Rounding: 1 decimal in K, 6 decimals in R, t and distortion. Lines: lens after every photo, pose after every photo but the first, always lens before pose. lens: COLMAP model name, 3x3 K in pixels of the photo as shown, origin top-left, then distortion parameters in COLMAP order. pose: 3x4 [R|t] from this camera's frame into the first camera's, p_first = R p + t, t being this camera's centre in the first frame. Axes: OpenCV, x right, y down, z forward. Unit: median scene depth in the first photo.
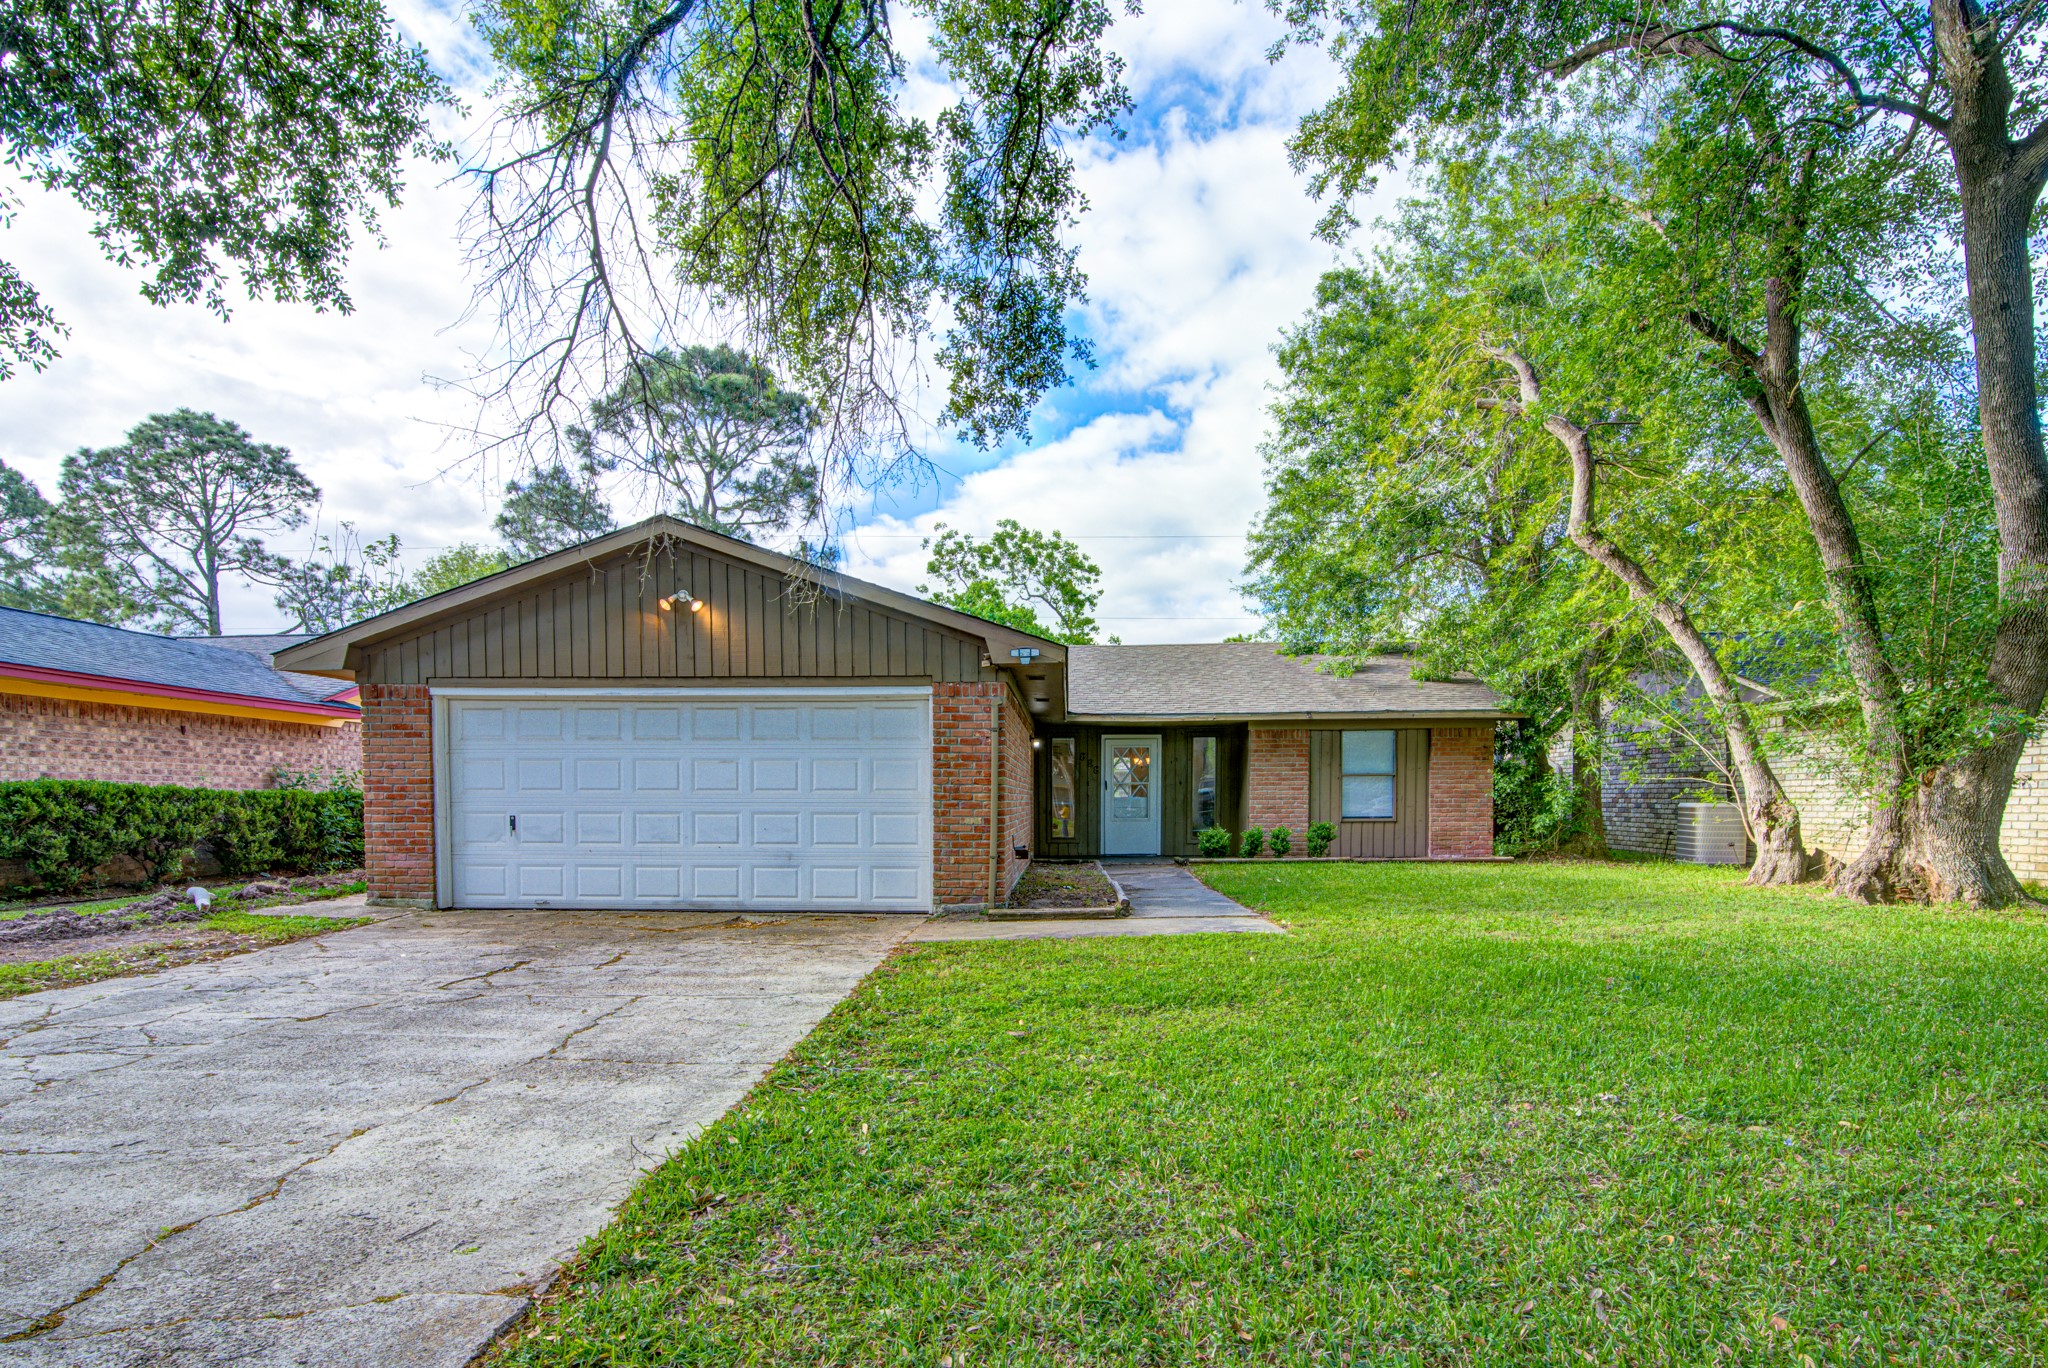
lens RADIAL K [[1058.1, 0, 1020.3], [0, 1058.1, 815.3], [0, 0, 1]] dist [-0.017993, 0.000062]
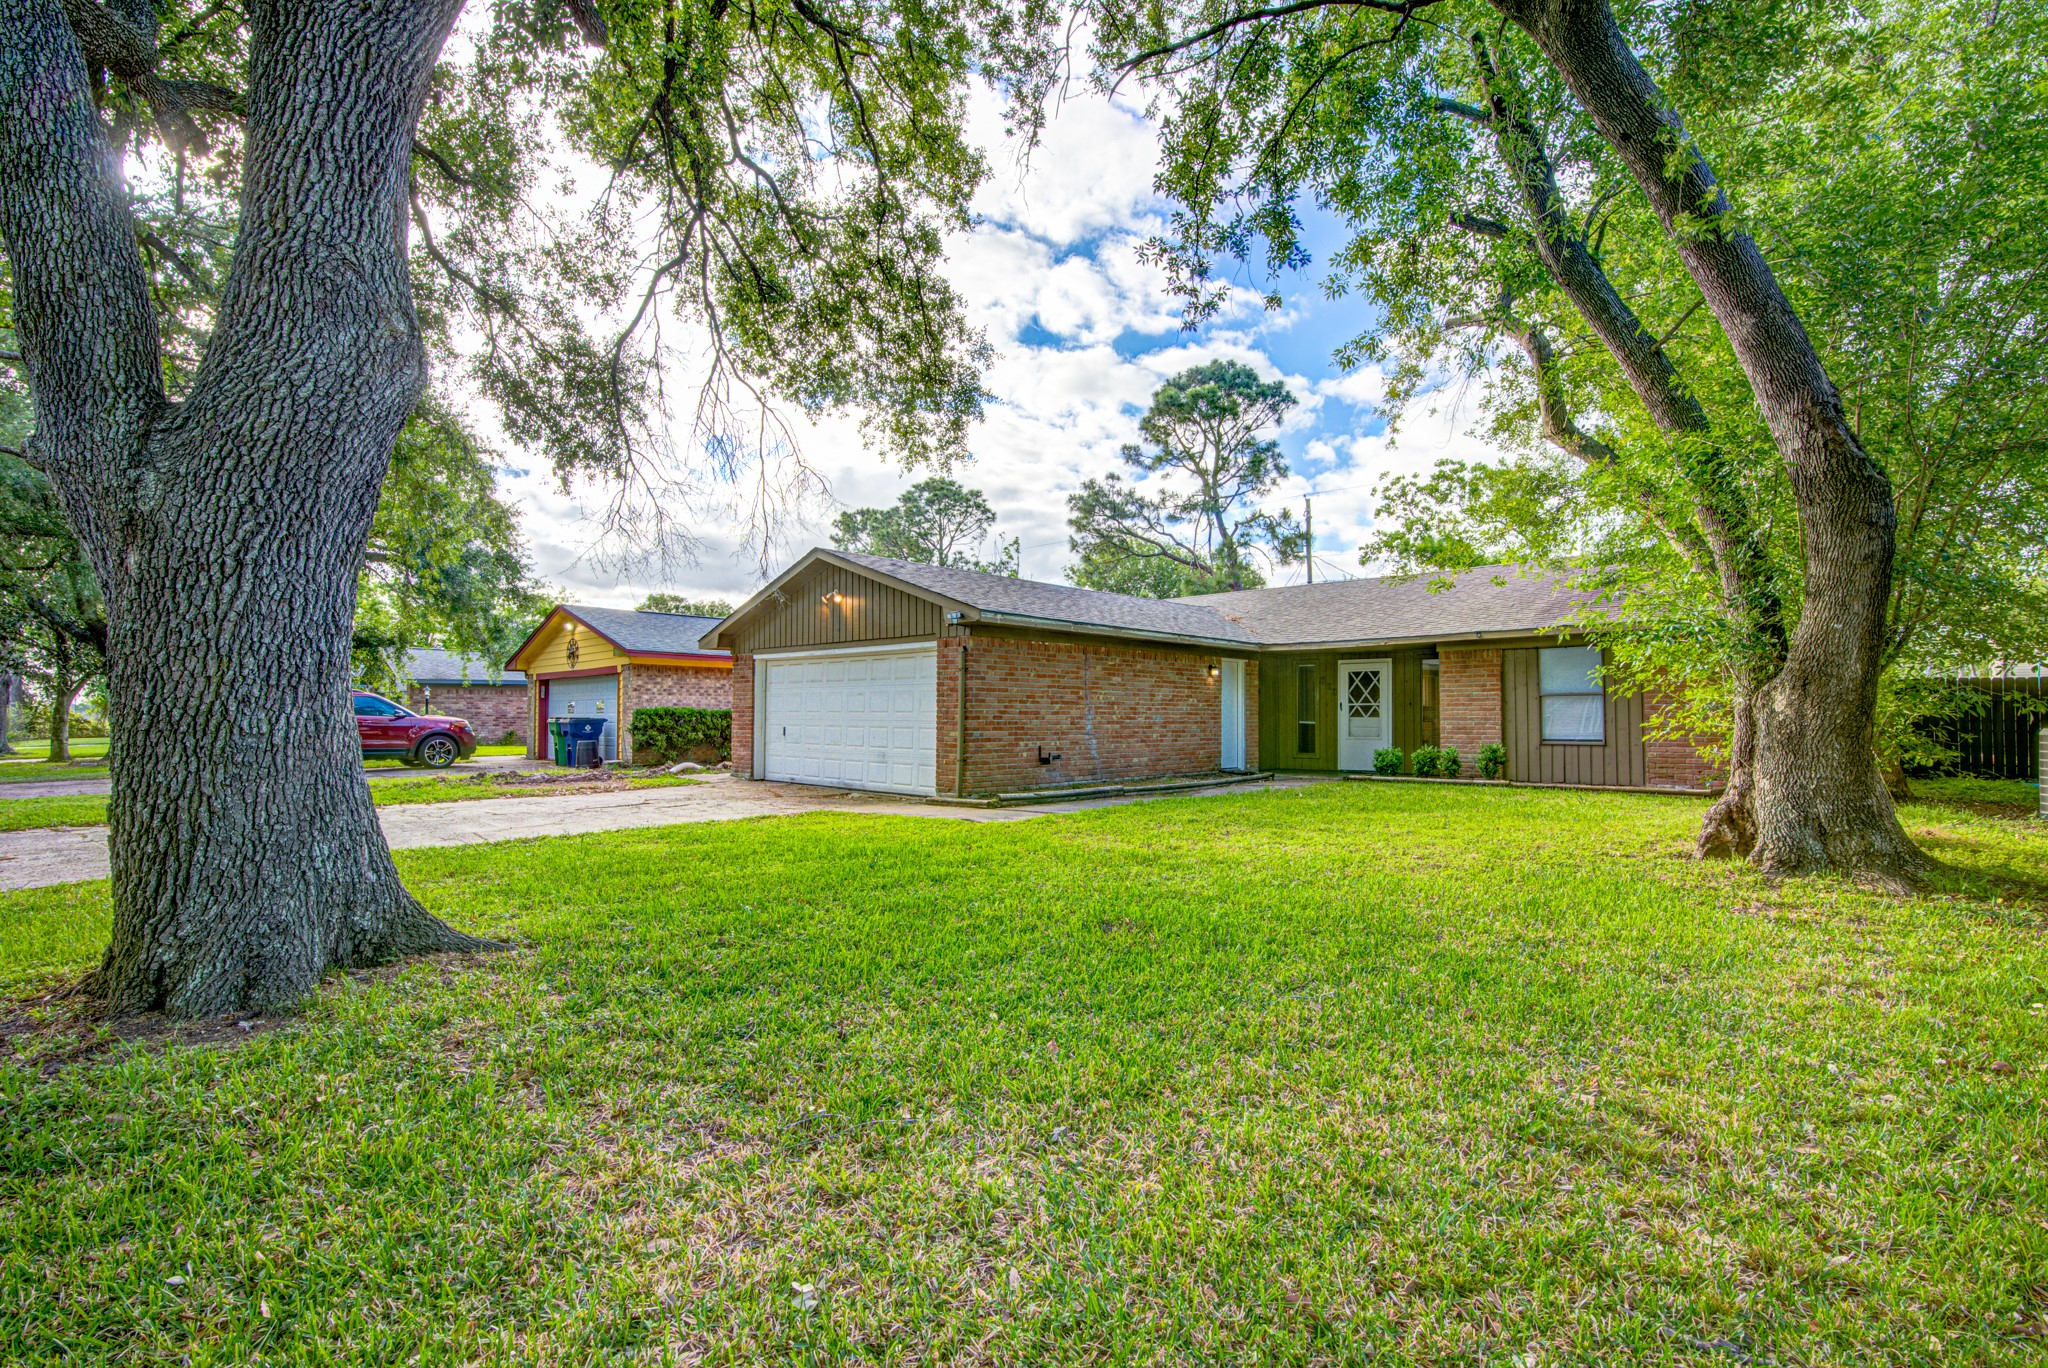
lens RADIAL K [[911.2, 0, 1024.0], [0, 911.2, 684.0], [0, 0, 1]] dist [-0.000361, -0.000015]
pose [[0.754479, -0.020865, -0.655993, 0.784592], [-0.013491, 0.998790, -0.047285, -0.005014], [0.656186, 0.044525, 0.753285, 0.132918]]
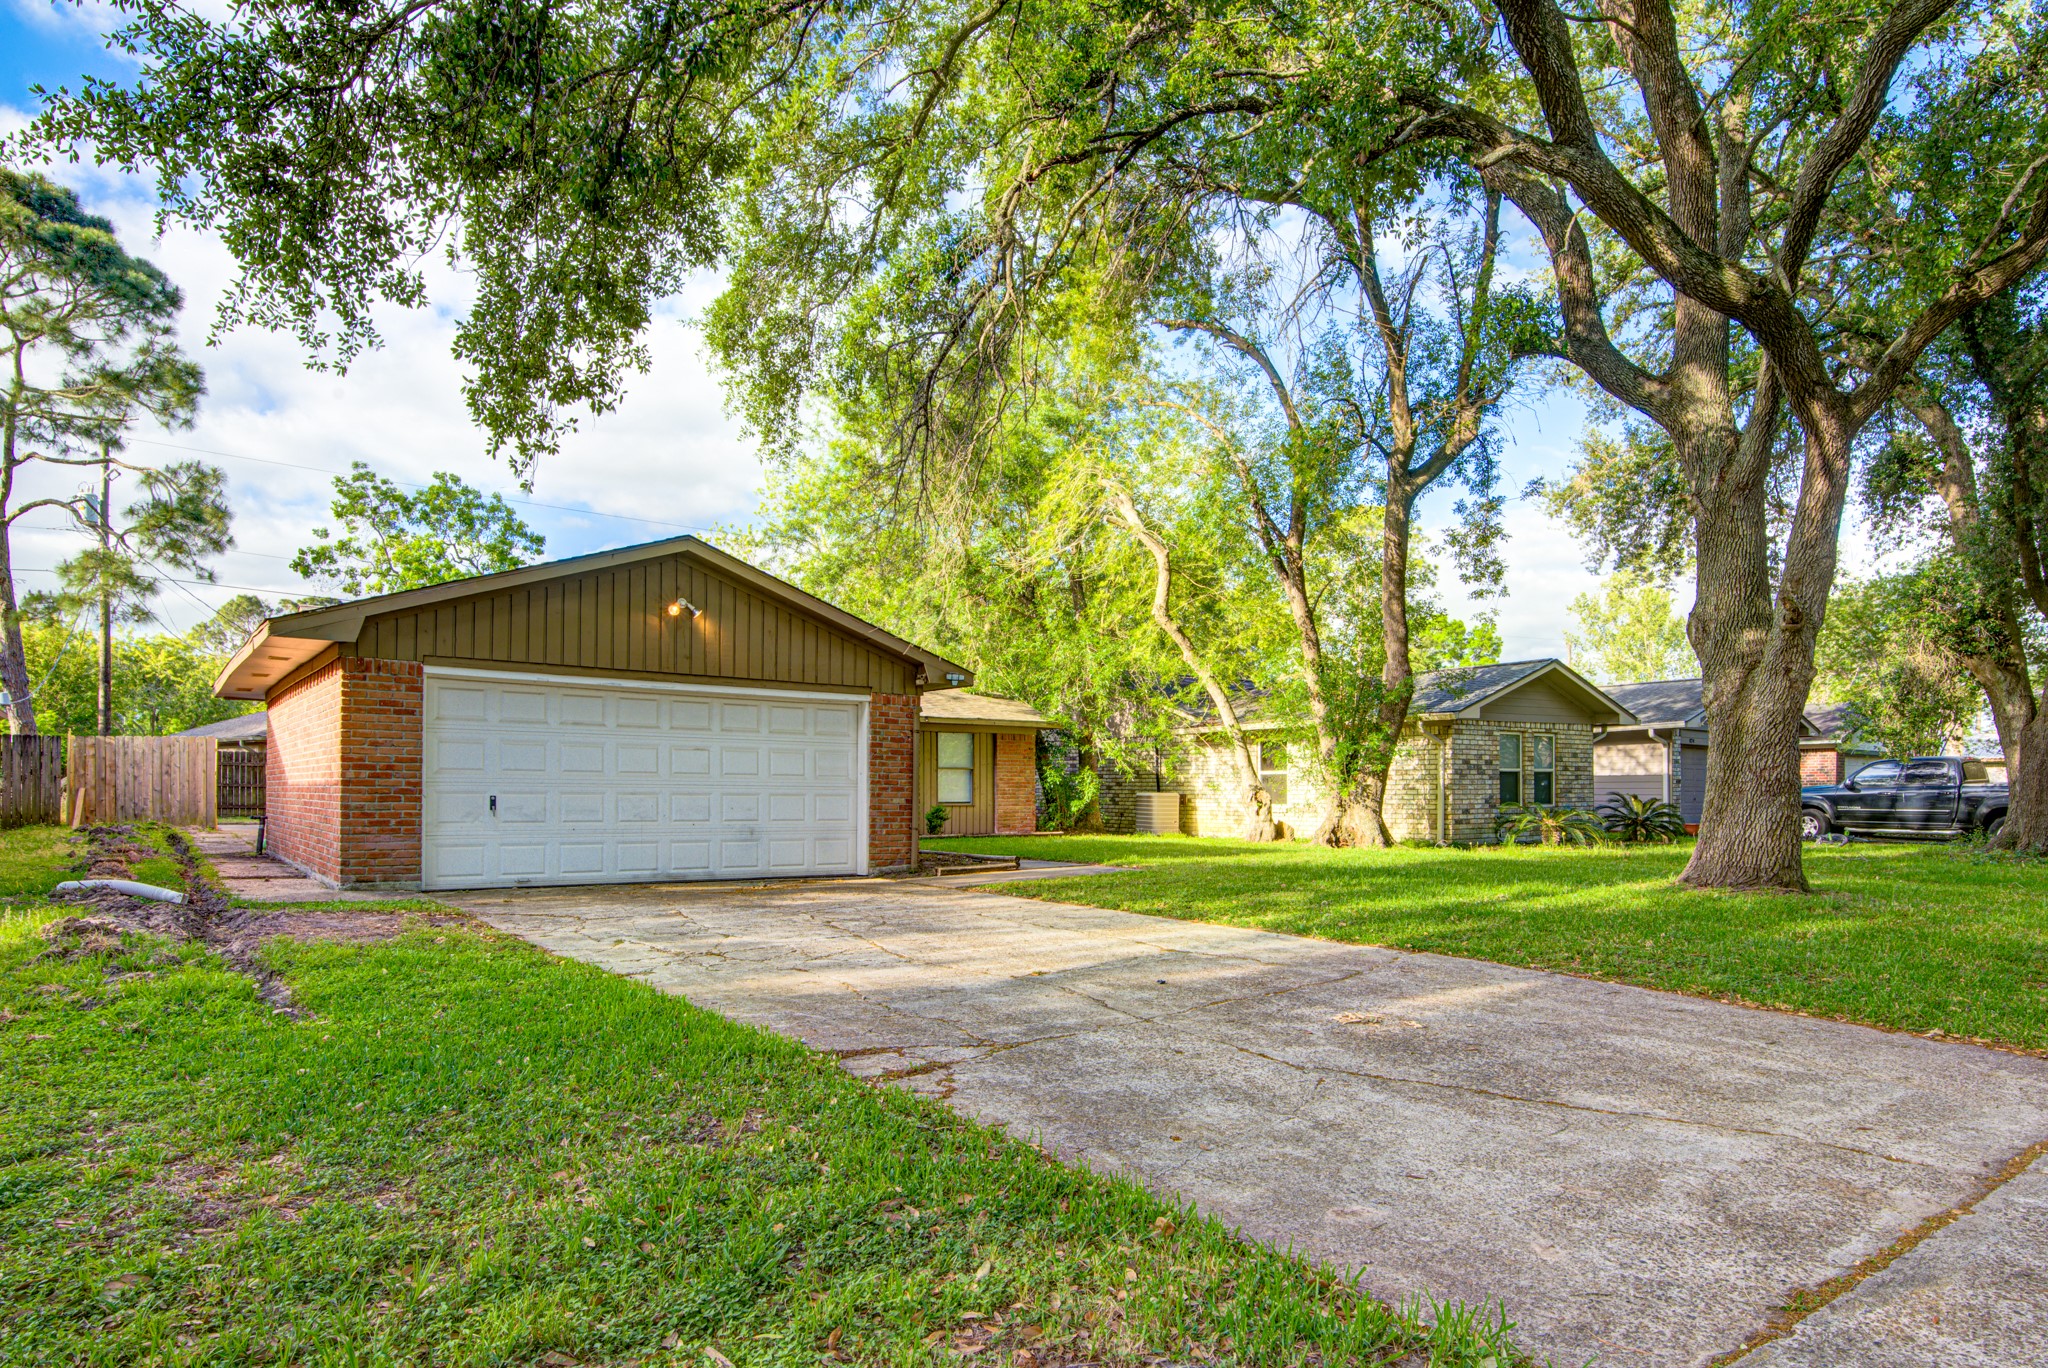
lens RADIAL K [[1184.5, 0, 1024.7], [0, 1184.5, 688.3], [0, 0, 1]] dist [0.001935, 0.000061]
pose [[0.767063, 0.062608, 0.638509, -0.819414], [0.002309, 0.994951, -0.100332, 0.013023], [-0.641567, 0.078436, 0.763046, -0.207871]]
